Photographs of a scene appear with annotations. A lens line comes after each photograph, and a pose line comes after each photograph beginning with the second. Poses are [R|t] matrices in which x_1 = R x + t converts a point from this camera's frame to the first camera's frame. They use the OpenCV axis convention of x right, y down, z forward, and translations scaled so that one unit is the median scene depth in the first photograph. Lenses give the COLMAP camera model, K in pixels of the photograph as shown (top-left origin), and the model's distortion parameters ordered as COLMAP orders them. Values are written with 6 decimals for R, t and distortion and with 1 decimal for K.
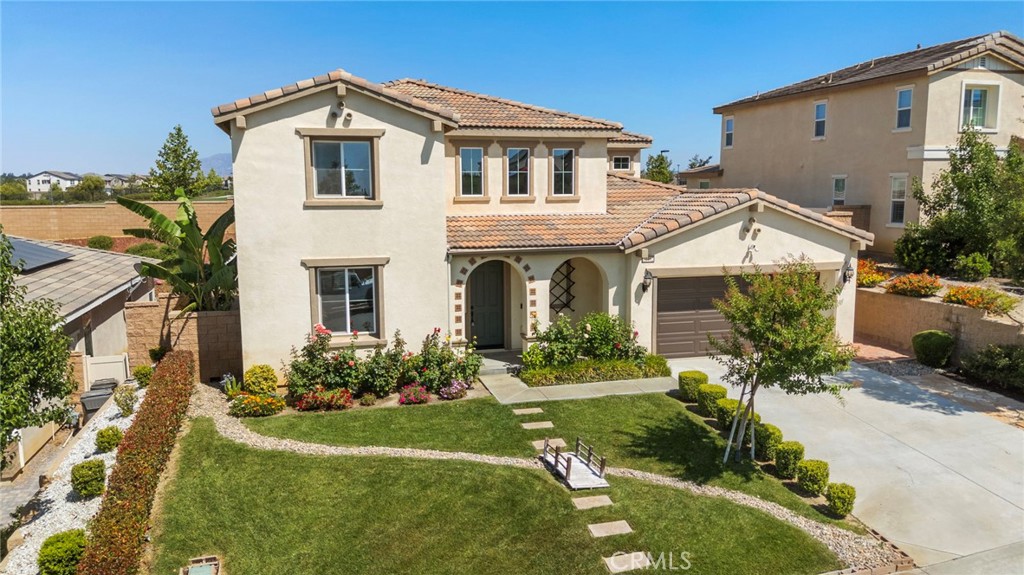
lens RADIAL K [[747.6, 0, 512.0], [0, 747.6, 287.5], [0, 0, 1]] dist [0.068283, -0.057412]
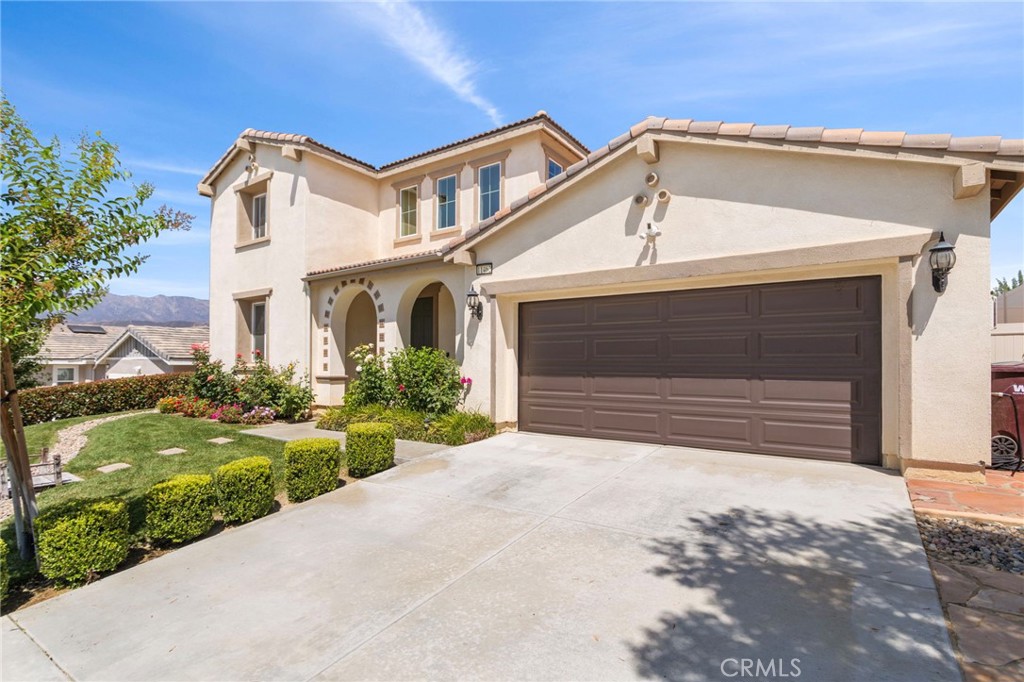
lens RADIAL K [[486.0, 0, 512.0], [0, 486.0, 341.0], [0, 0, 1]] dist [0.000720, 0.000383]
pose [[0.640559, -0.019034, -0.767673, 0.546251], [-0.101447, 0.988833, -0.109167, 0.070803], [0.761178, 0.147806, 0.631475, 0.774962]]
